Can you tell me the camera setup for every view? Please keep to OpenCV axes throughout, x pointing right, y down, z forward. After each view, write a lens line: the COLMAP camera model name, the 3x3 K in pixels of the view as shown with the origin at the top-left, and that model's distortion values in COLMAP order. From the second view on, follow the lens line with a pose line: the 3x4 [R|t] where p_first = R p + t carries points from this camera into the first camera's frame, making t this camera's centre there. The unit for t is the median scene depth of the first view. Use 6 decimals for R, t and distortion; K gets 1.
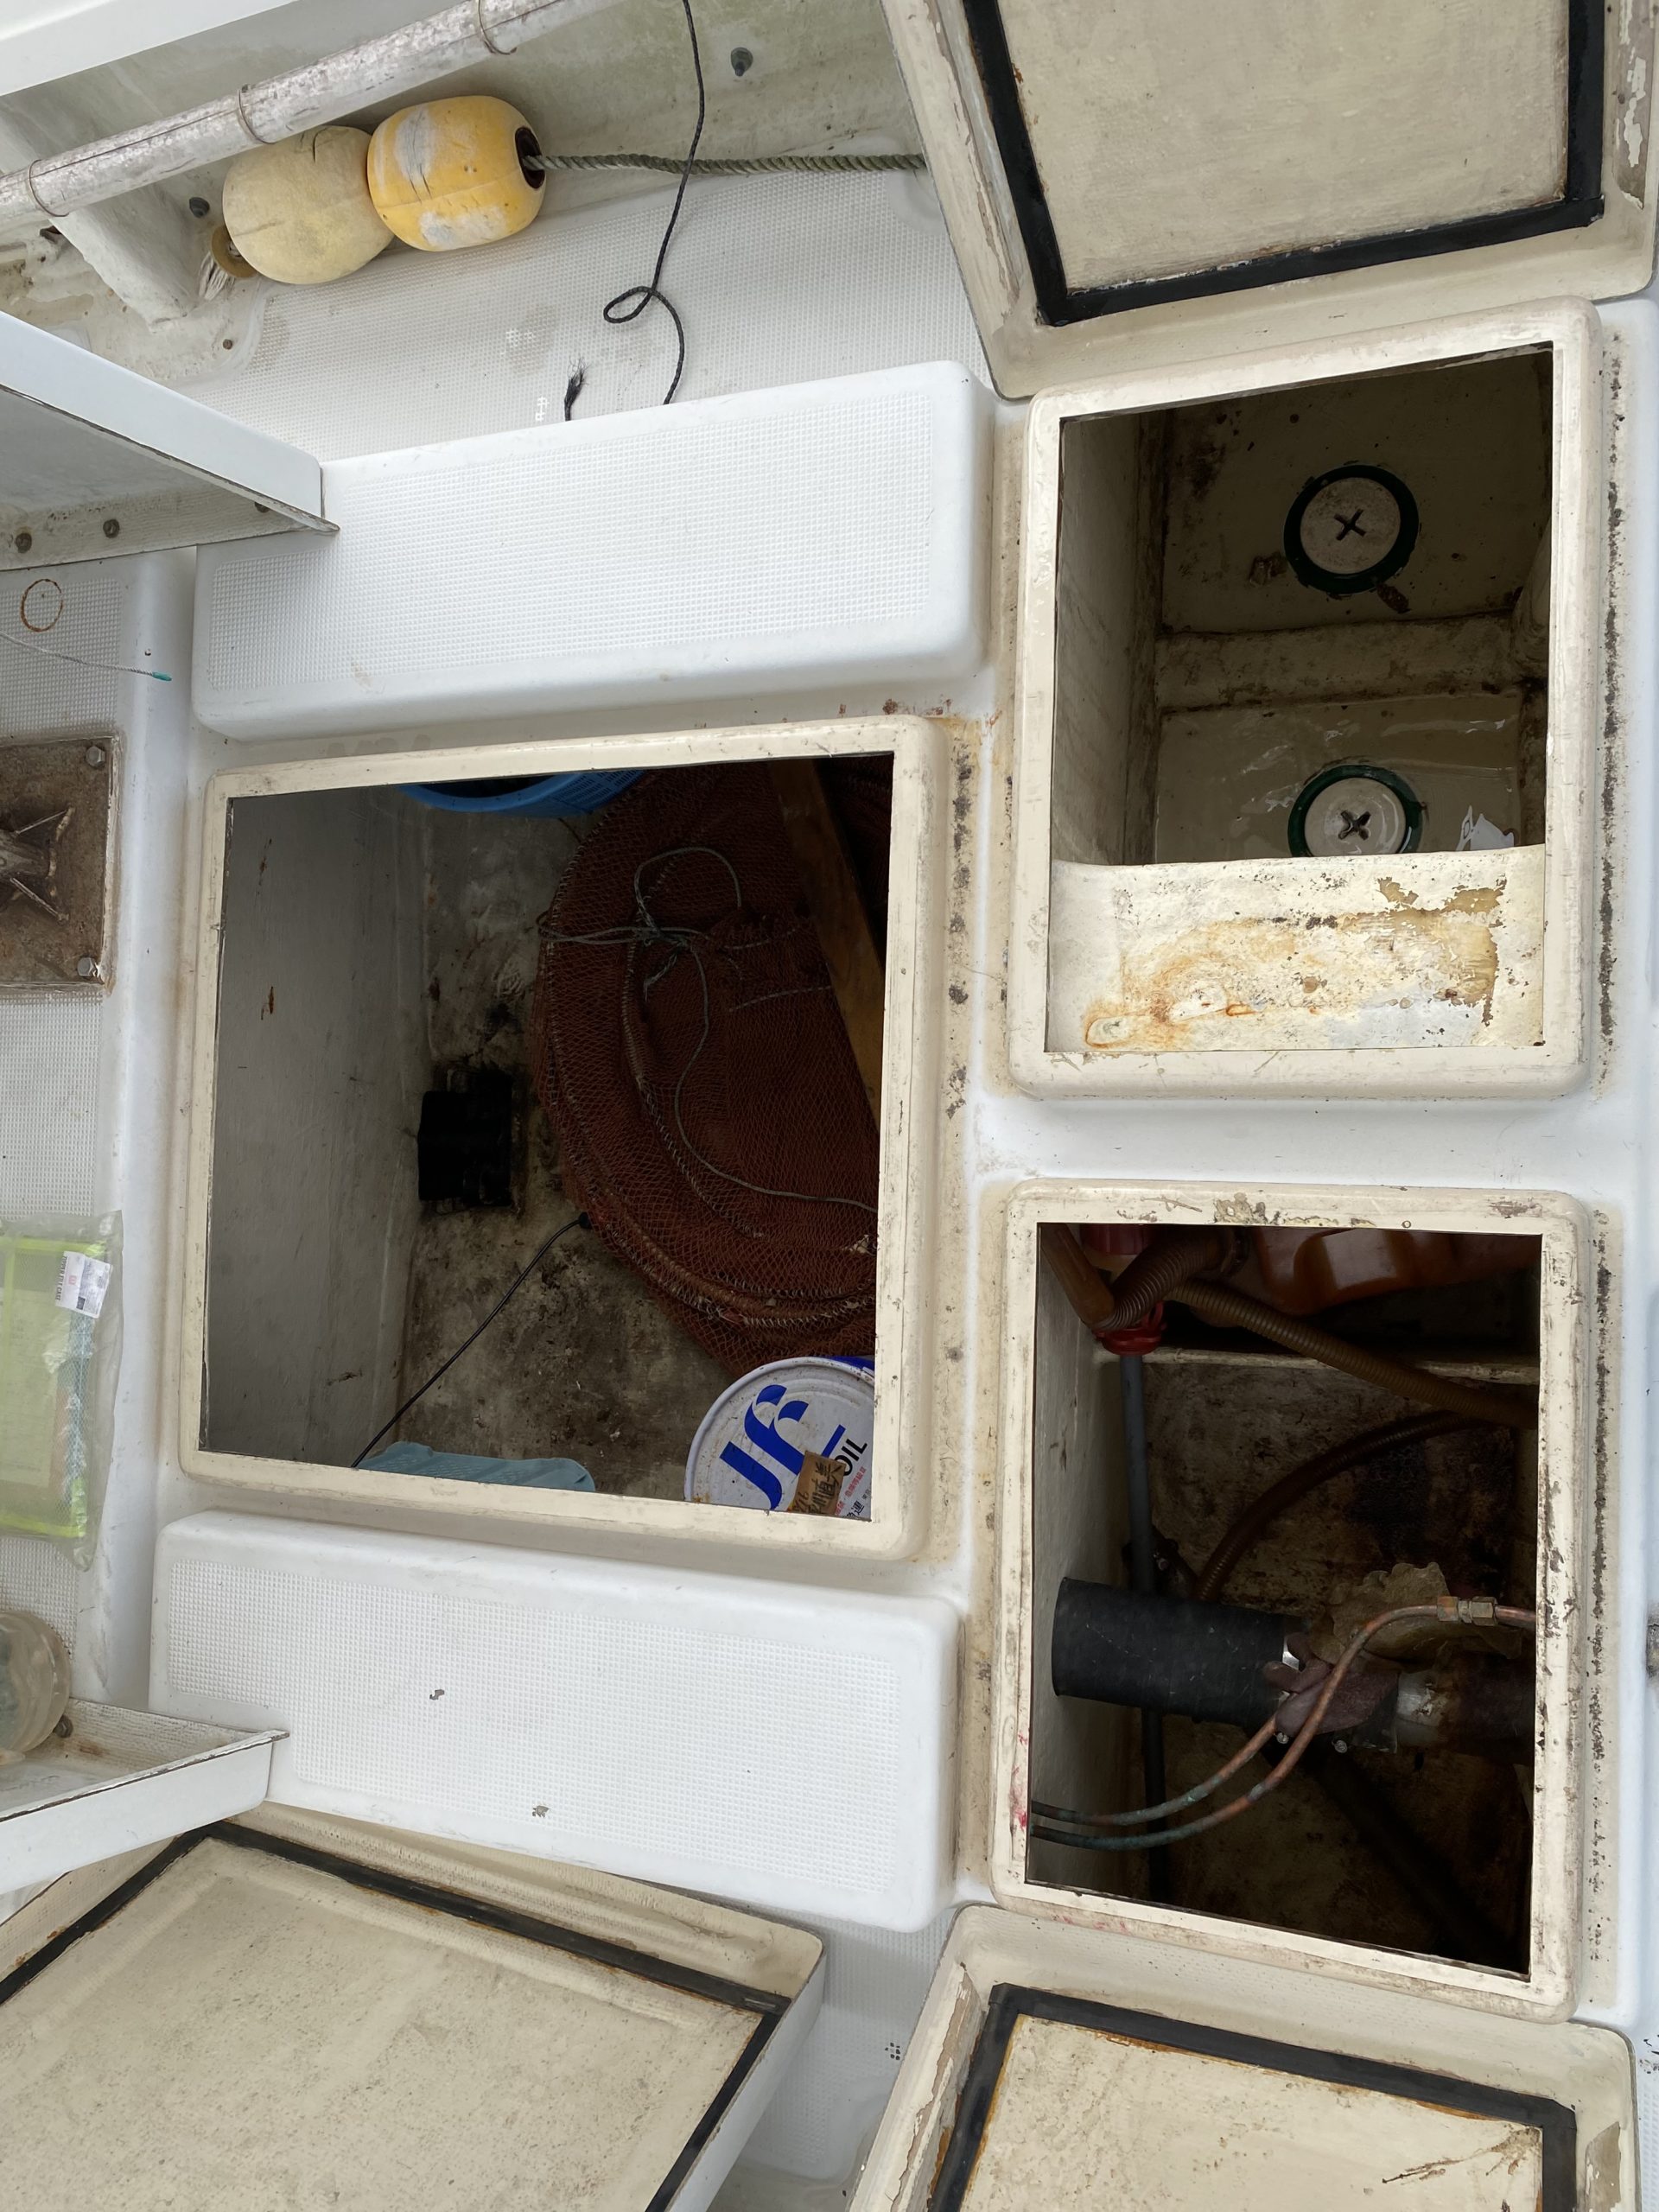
lens RADIAL K [[1673.4, 0, 810.3], [0, 1673.4, 1111.1], [0, 0, 1]] dist [0.020662, -0.017895]
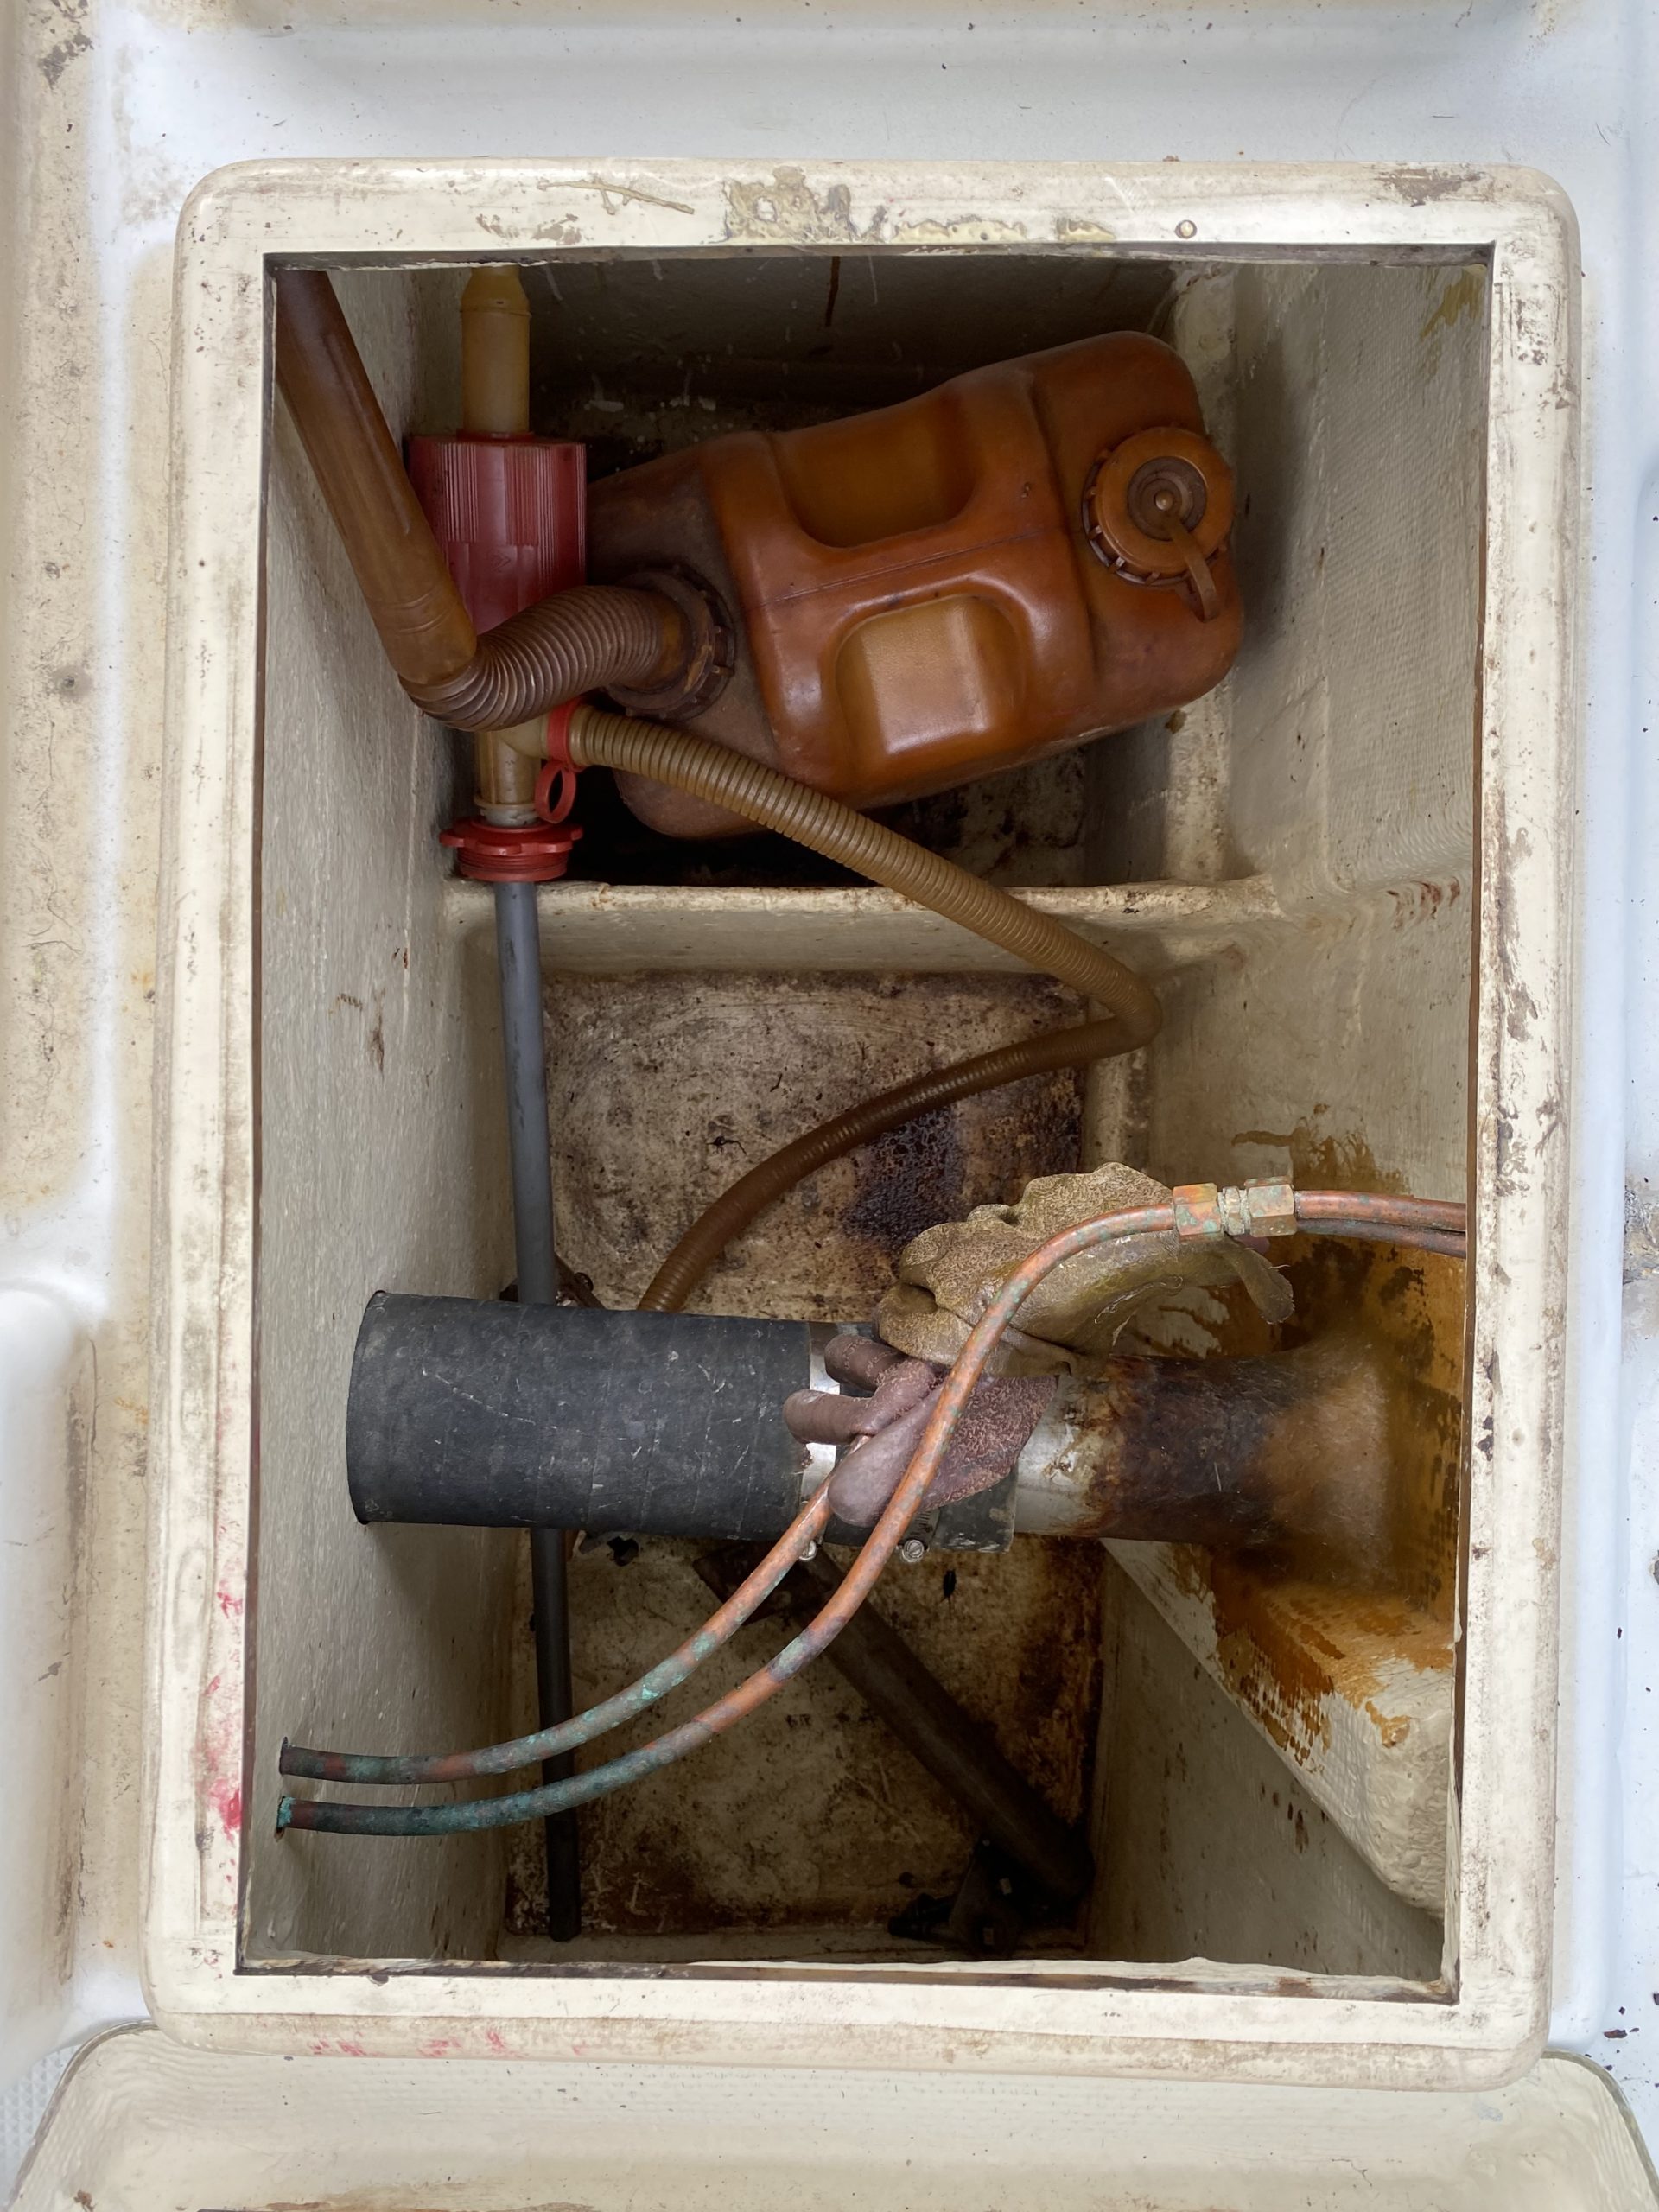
lens RADIAL K [[1673.4, 0, 833.9], [0, 1673.4, 1098.6], [0, 0, 1]] dist [0.020662, -0.017895]
pose [[0.929007, -0.012239, 0.369861, 0.089934], [-0.004949, 0.998953, 0.045487, 0.190591], [-0.370030, -0.044089, 0.927973, 0.473441]]
